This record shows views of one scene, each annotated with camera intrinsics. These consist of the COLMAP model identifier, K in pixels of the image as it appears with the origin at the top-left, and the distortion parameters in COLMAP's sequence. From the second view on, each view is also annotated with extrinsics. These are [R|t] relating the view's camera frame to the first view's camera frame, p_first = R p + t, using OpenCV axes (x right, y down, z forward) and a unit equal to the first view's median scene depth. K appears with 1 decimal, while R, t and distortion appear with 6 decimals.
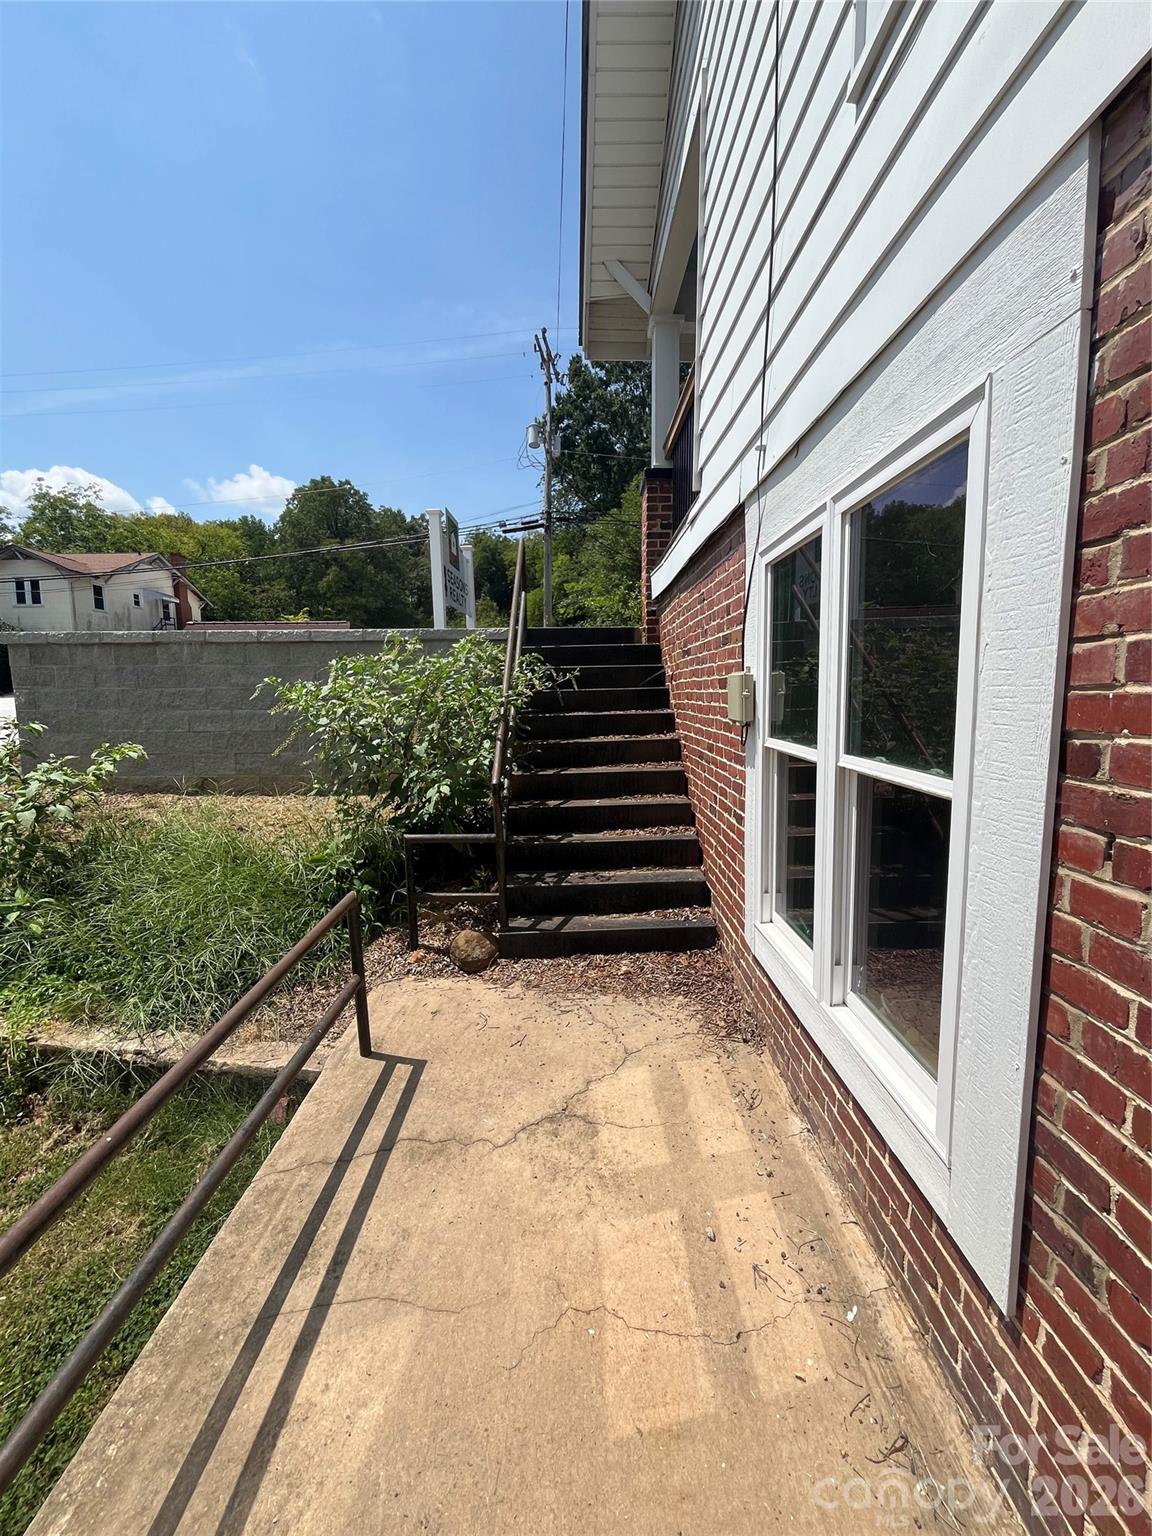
lens RADIAL K [[619.5, 0, 576.0], [0, 619.5, 768.0], [0, 0, 1]] dist [0.000105, 0.000287]
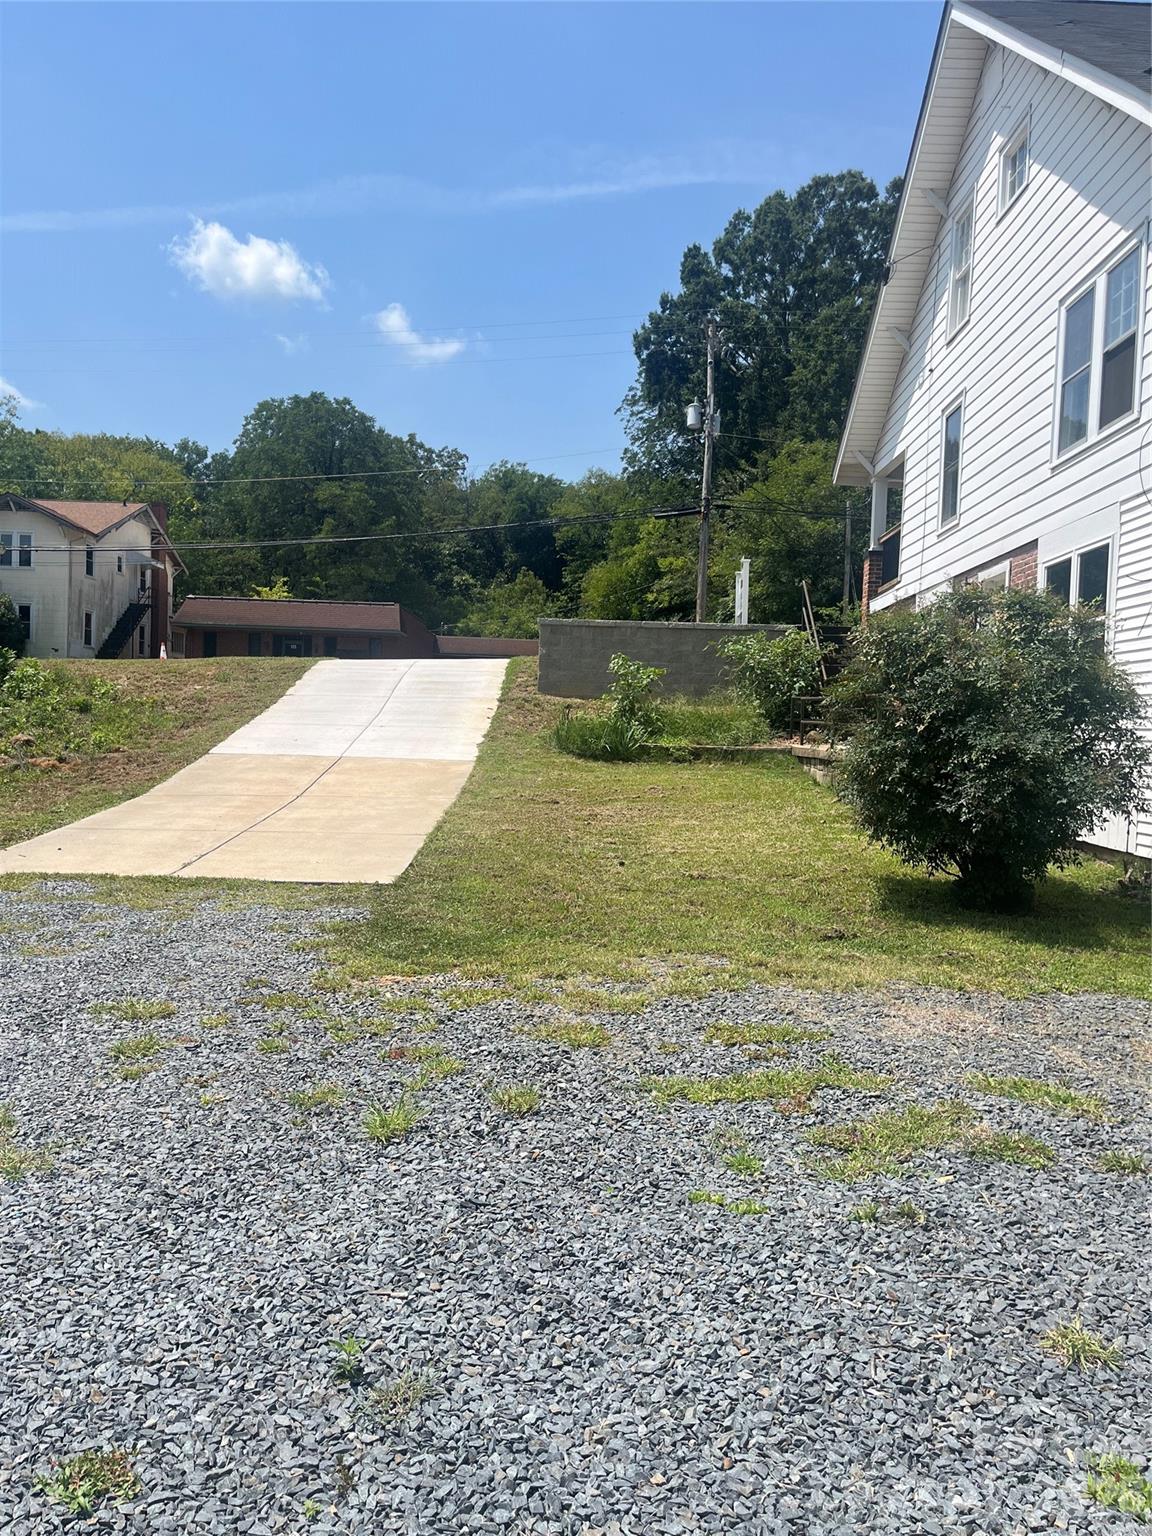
lens RADIAL K [[1164.5, 0, 572.3], [0, 1164.5, 801.4], [0, 0, 1]] dist [-0.001189, -0.006092]
pose [[0.998731, 0.044326, -0.023891, -0.076508], [-0.045858, 0.996633, -0.067966, 0.066458], [0.020797, 0.068975, 0.997402, -0.287690]]
